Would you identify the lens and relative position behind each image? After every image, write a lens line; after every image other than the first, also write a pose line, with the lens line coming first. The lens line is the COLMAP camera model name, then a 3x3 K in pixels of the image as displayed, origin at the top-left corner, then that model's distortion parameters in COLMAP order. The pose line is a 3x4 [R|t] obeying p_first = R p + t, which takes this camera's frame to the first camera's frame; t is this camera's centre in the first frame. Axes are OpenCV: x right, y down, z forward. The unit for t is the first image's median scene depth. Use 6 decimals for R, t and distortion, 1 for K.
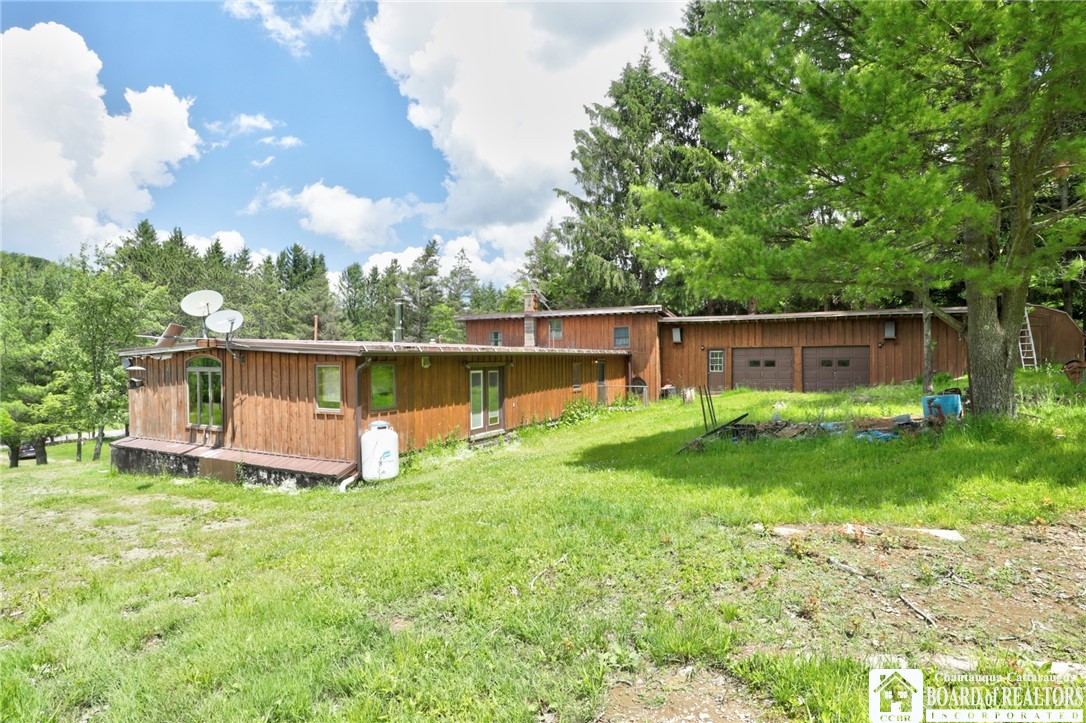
lens RADIAL K [[587.6, 0, 540.6], [0, 587.6, 356.3], [0, 0, 1]] dist [0.008134, -0.000204]
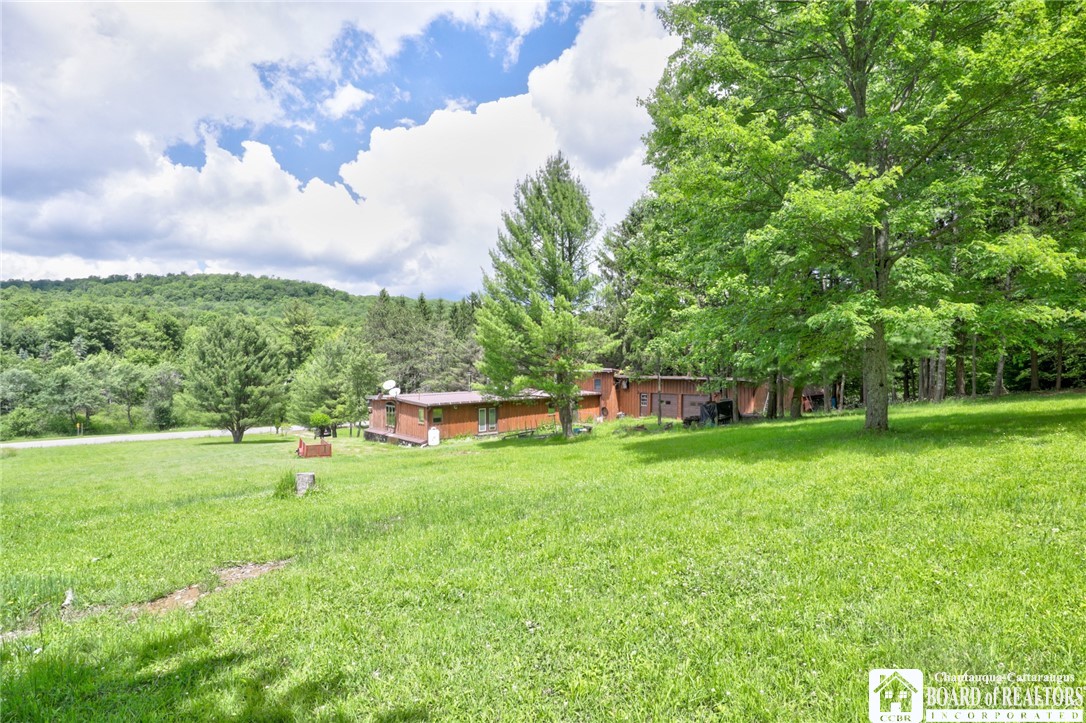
lens RADIAL K [[587.6, 0, 544.4], [0, 587.6, 368.1], [0, 0, 1]] dist [0.008134, -0.000204]
pose [[0.944952, 0.011979, -0.326990, 0.933571], [-0.005474, 0.999769, 0.020806, -0.196889], [0.327164, -0.017870, 0.944799, -1.270318]]
